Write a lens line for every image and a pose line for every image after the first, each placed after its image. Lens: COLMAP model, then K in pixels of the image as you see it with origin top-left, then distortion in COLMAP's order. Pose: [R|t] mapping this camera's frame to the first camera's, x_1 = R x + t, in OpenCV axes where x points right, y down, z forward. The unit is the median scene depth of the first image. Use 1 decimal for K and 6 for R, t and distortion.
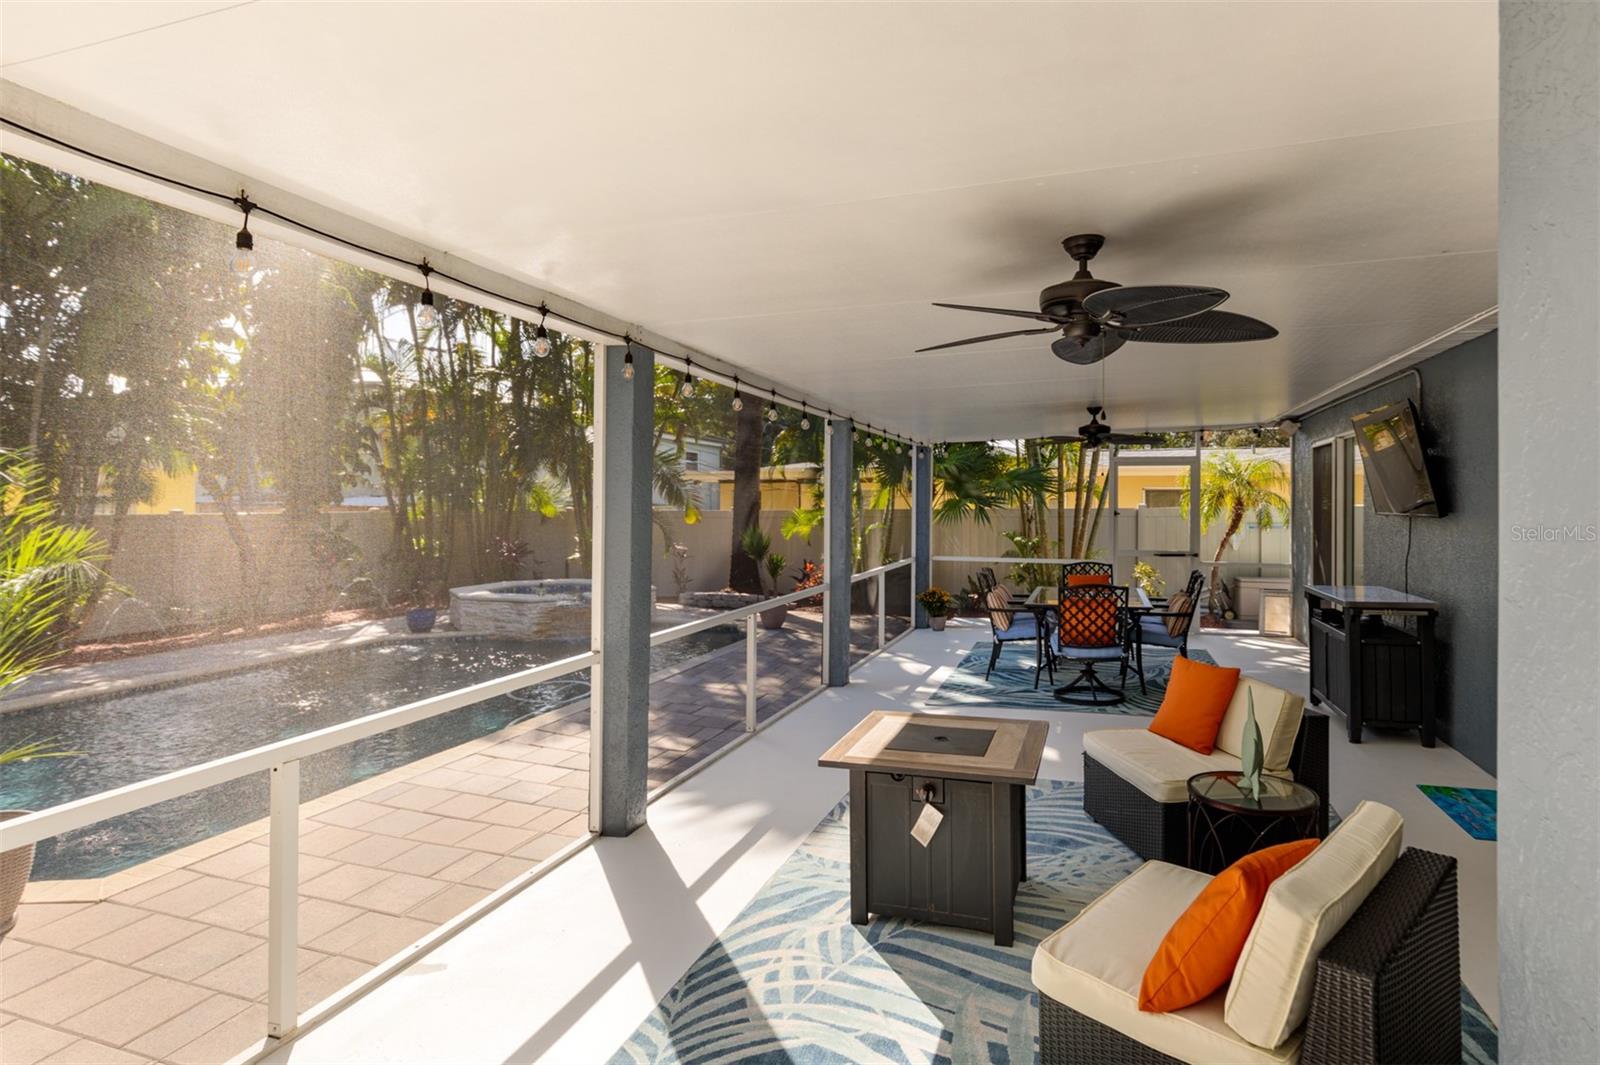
lens RADIAL K [[850.3, 0, 842.1], [0, 850.3, 504.8], [0, 0, 1]] dist [-0.000516, -0.000476]
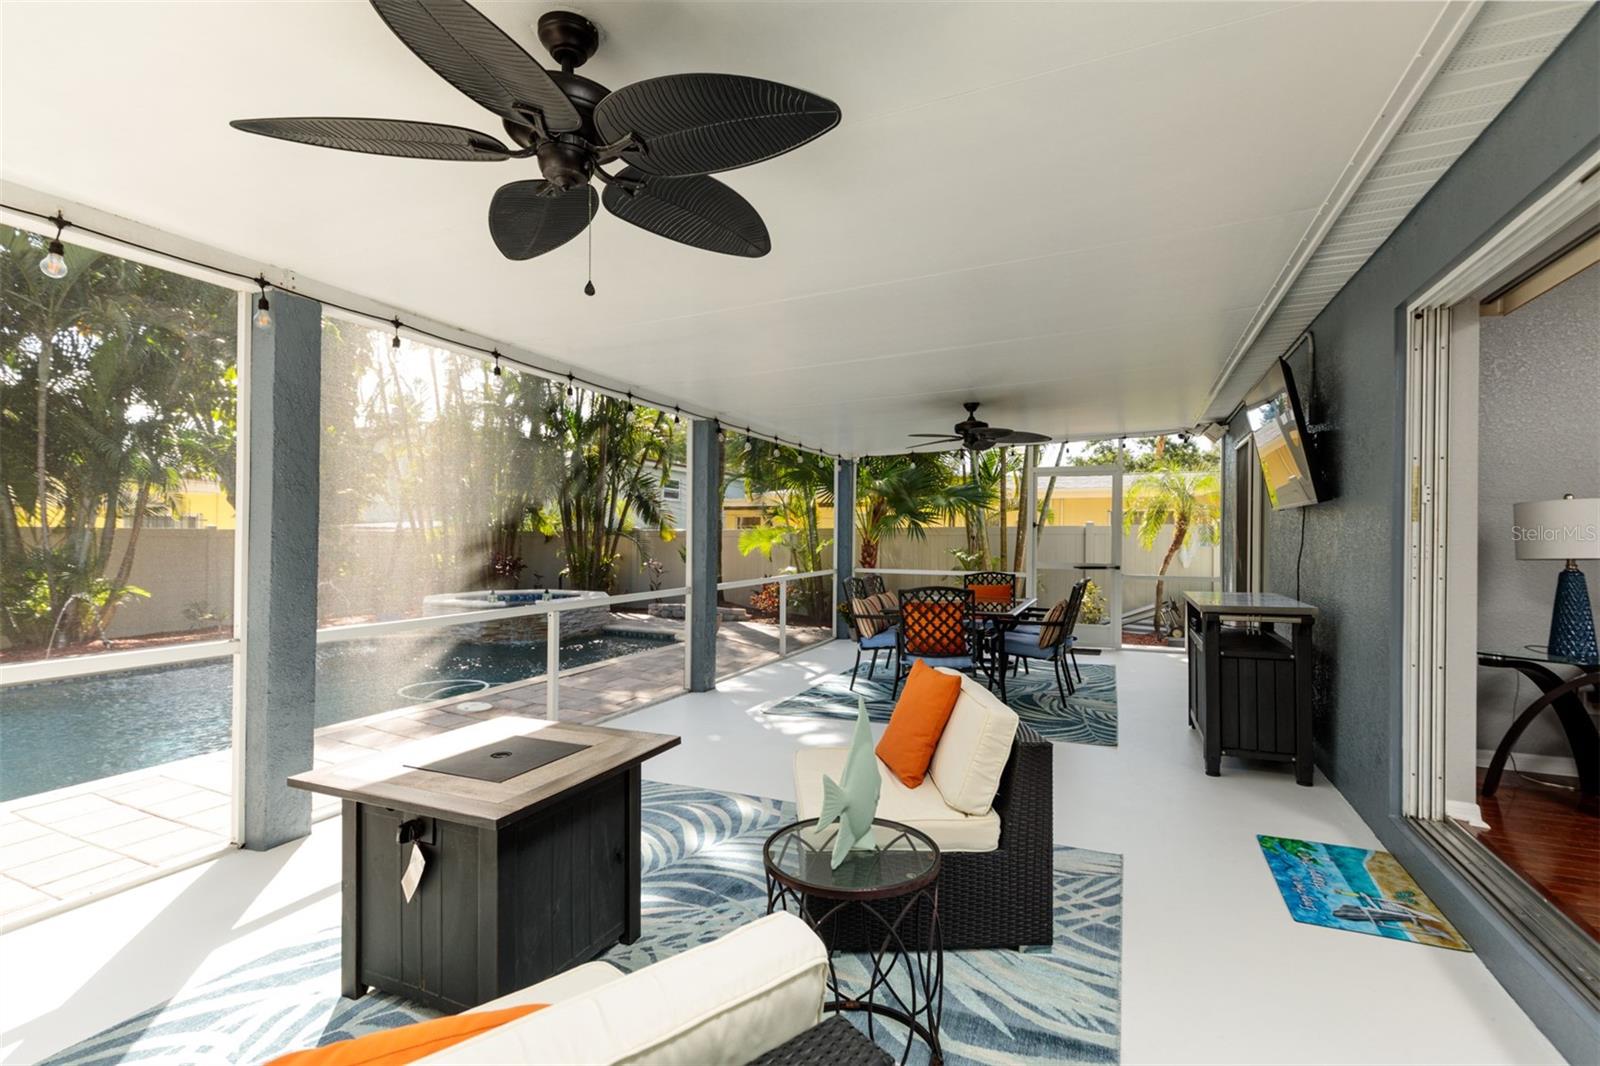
lens RADIAL K [[737.6, 0, 790.9], [0, 737.6, 544.4], [0, 0, 1]] dist [0.006339, -0.002312]
pose [[0.992084, 0.003659, -0.125526, 0.204352], [-0.002593, 0.999959, 0.008652, 0.035249], [0.125553, -0.008258, 0.992053, 0.167210]]
